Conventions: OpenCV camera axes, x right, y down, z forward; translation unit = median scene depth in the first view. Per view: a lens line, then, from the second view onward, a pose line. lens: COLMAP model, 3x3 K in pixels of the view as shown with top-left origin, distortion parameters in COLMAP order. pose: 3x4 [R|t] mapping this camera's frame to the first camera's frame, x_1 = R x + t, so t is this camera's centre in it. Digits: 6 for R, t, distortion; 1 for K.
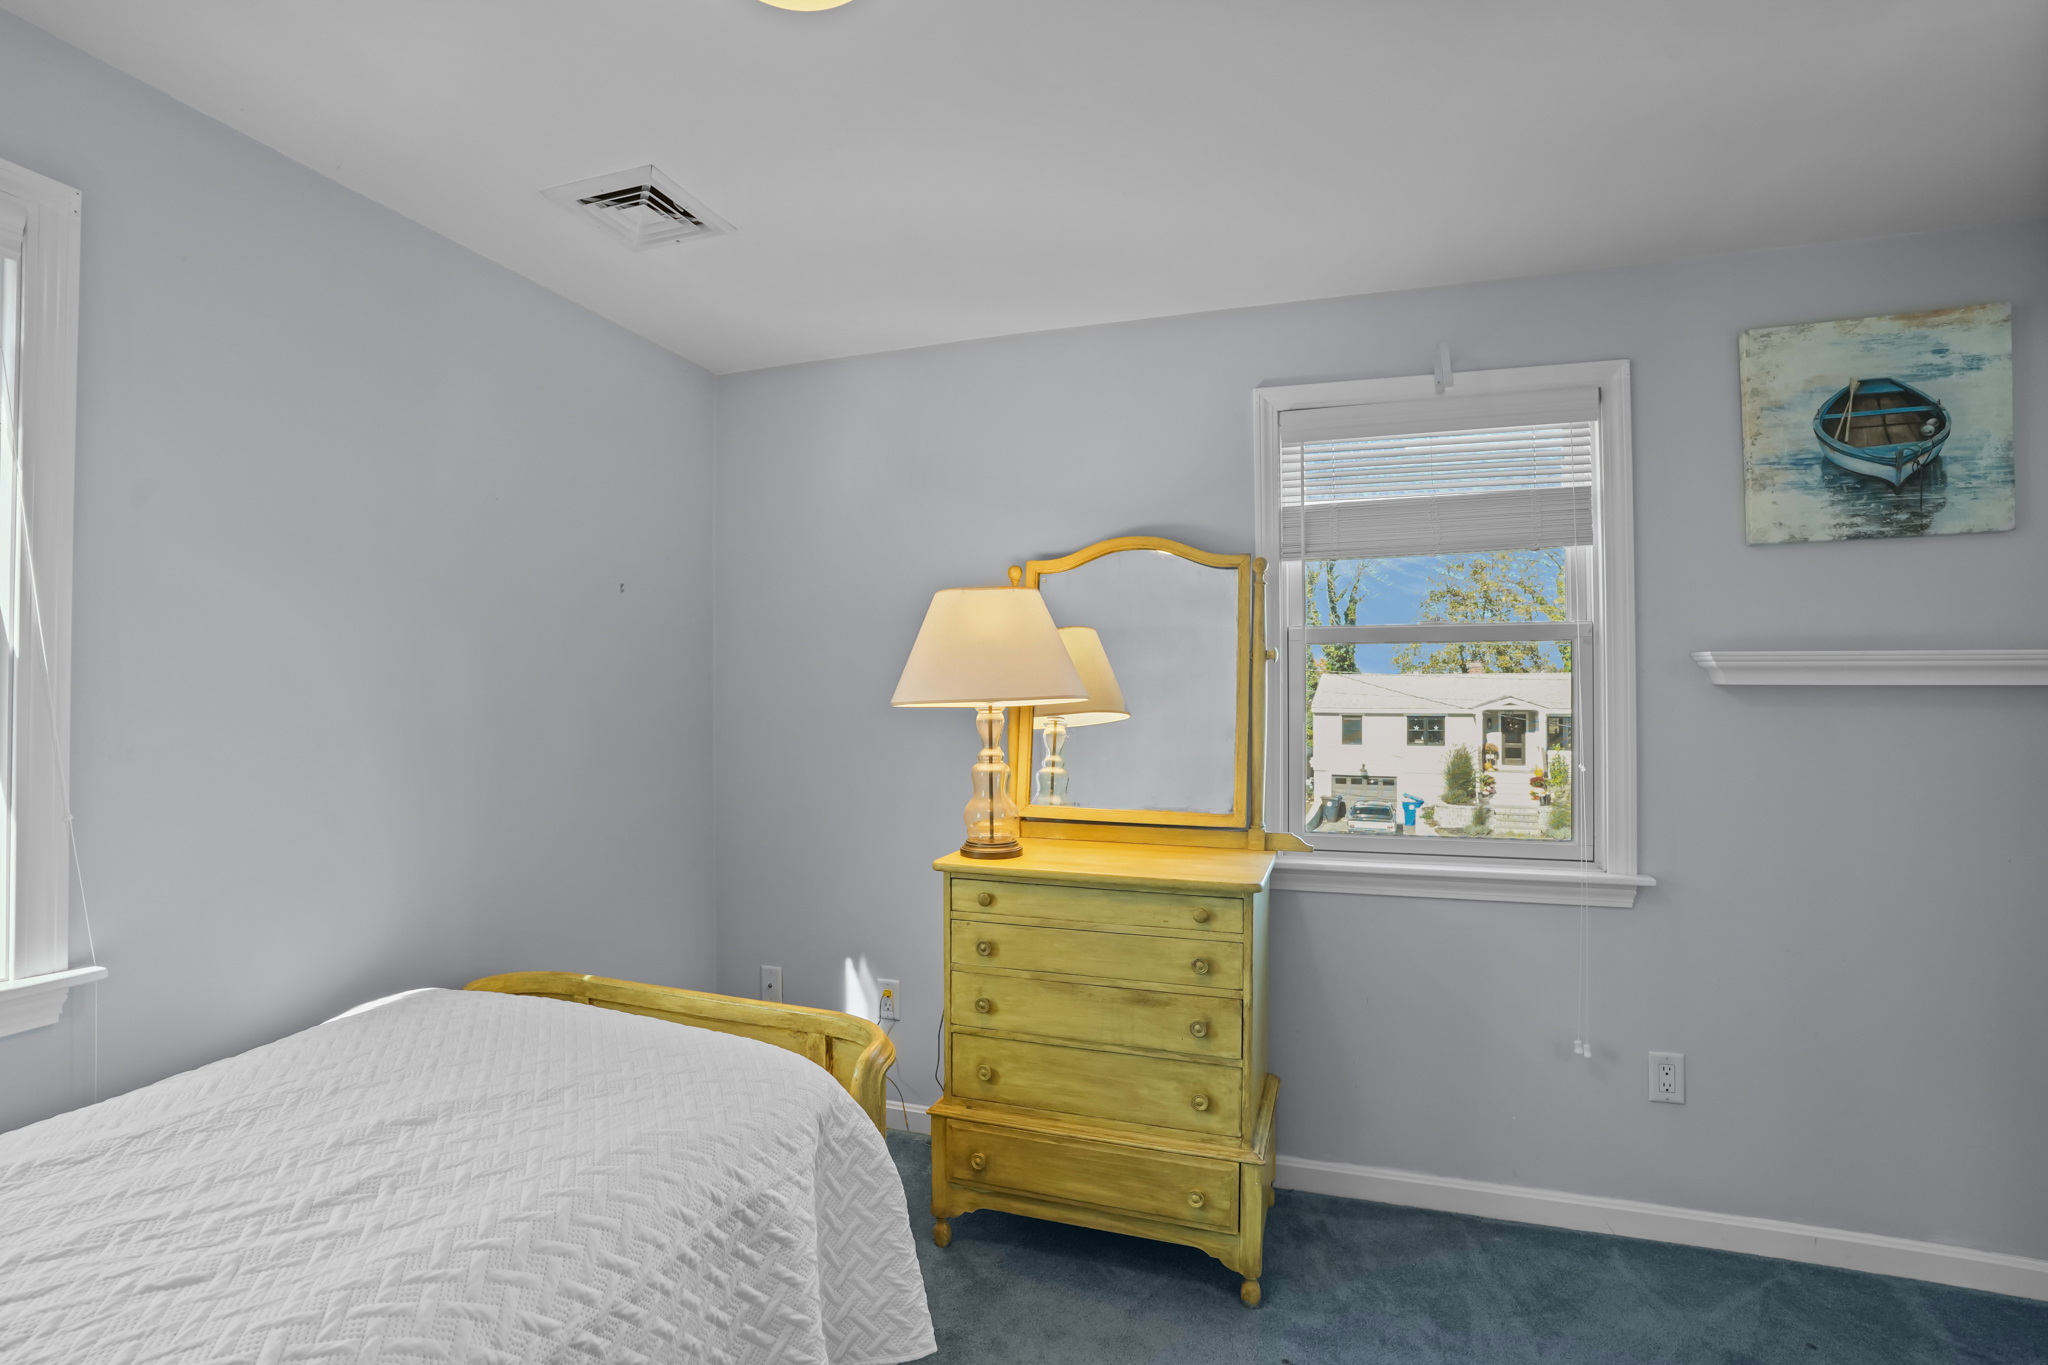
lens RADIAL K [[937.0, 0, 1019.6], [0, 937.0, 688.7], [0, 0, 1]] dist [-0.067418, 0.024269]
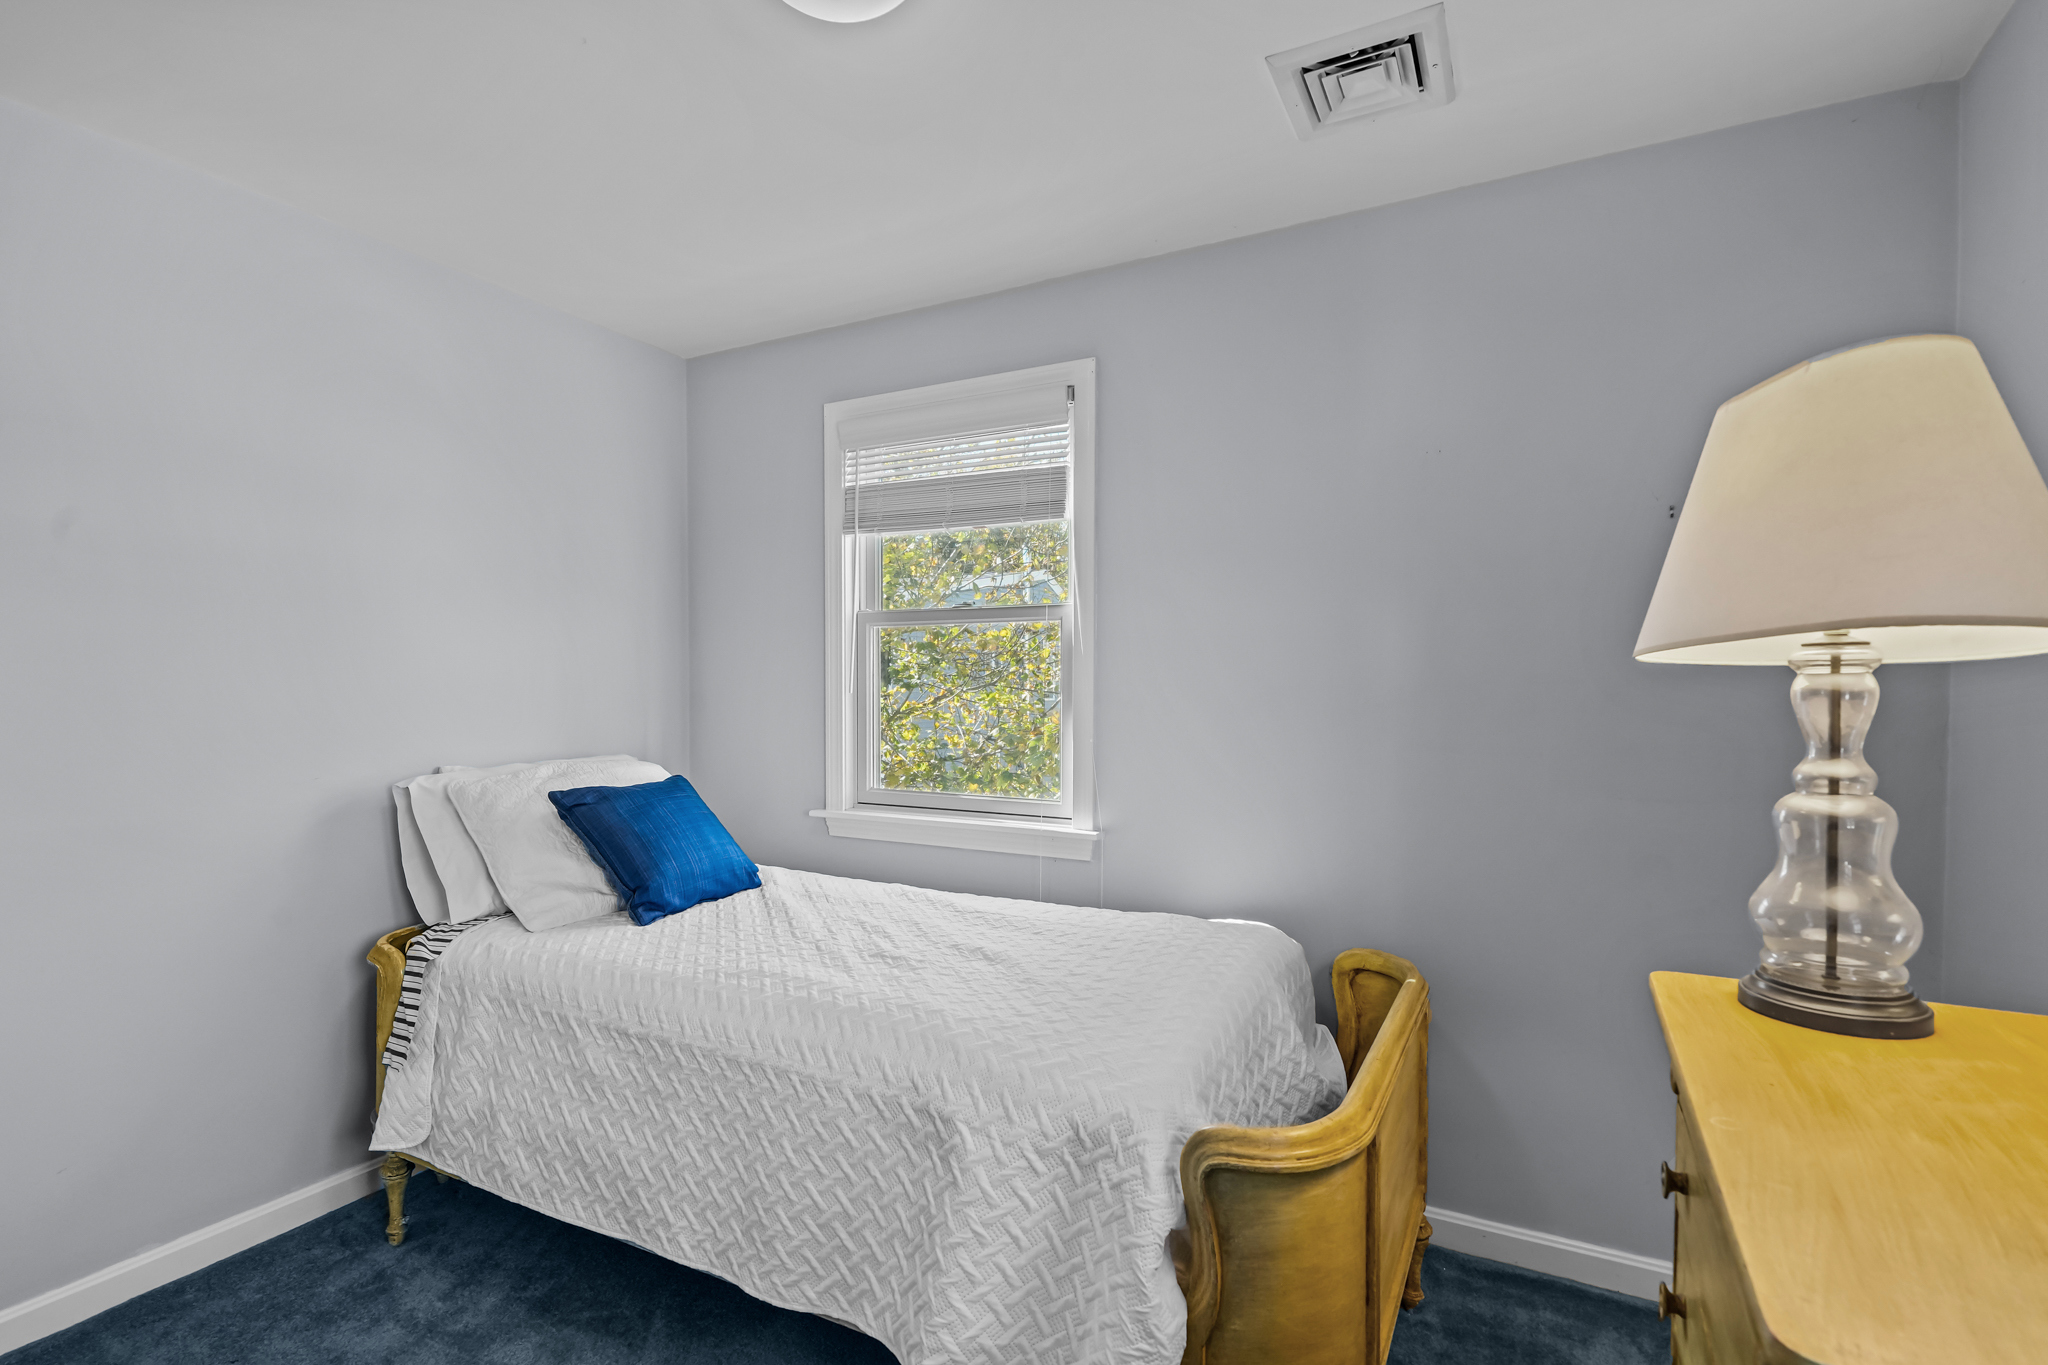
lens RADIAL K [[968.7, 0, 1025.3], [0, 968.7, 713.0], [0, 0, 1]] dist [0.001108, 0.000124]
pose [[-0.161939, 0.022786, -0.986538, 0.567899], [0.001493, 0.999738, 0.022845, 0.040699], [0.986800, 0.002227, -0.161931, 0.899282]]
